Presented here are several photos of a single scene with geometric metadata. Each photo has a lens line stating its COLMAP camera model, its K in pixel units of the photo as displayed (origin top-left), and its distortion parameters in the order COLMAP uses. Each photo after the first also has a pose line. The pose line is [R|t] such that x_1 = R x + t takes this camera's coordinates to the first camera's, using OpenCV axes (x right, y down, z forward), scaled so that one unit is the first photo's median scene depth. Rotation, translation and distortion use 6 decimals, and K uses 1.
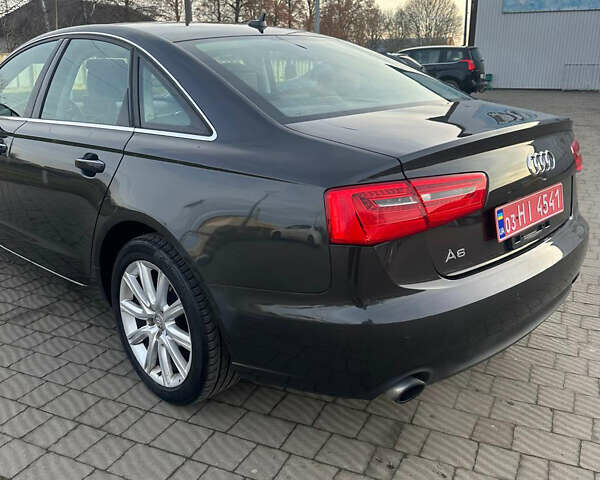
lens RADIAL K [[544.6, 0, 295.6], [0, 544.6, 240.7], [0, 0, 1]] dist [0.162424, -0.301080]
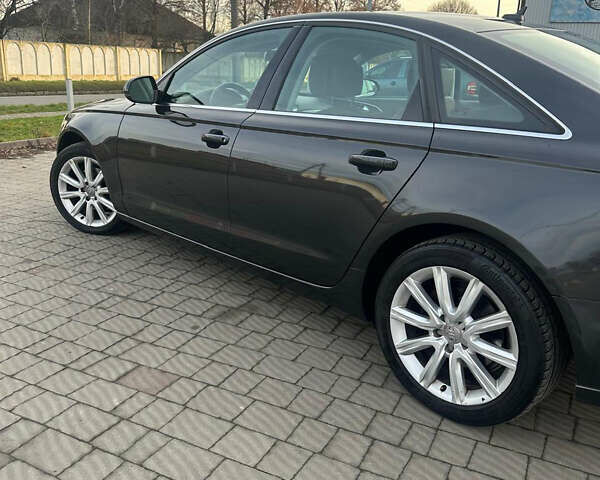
lens RADIAL K [[544.6, 0, 295.6], [0, 544.6, 240.7], [0, 0, 1]] dist [0.162424, -0.301080]
pose [[0.998985, 0.044149, -0.008970, -0.492988], [-0.044161, 0.999024, -0.001079, 0.004303], [0.008913, 0.001474, 0.999959, 0.068838]]
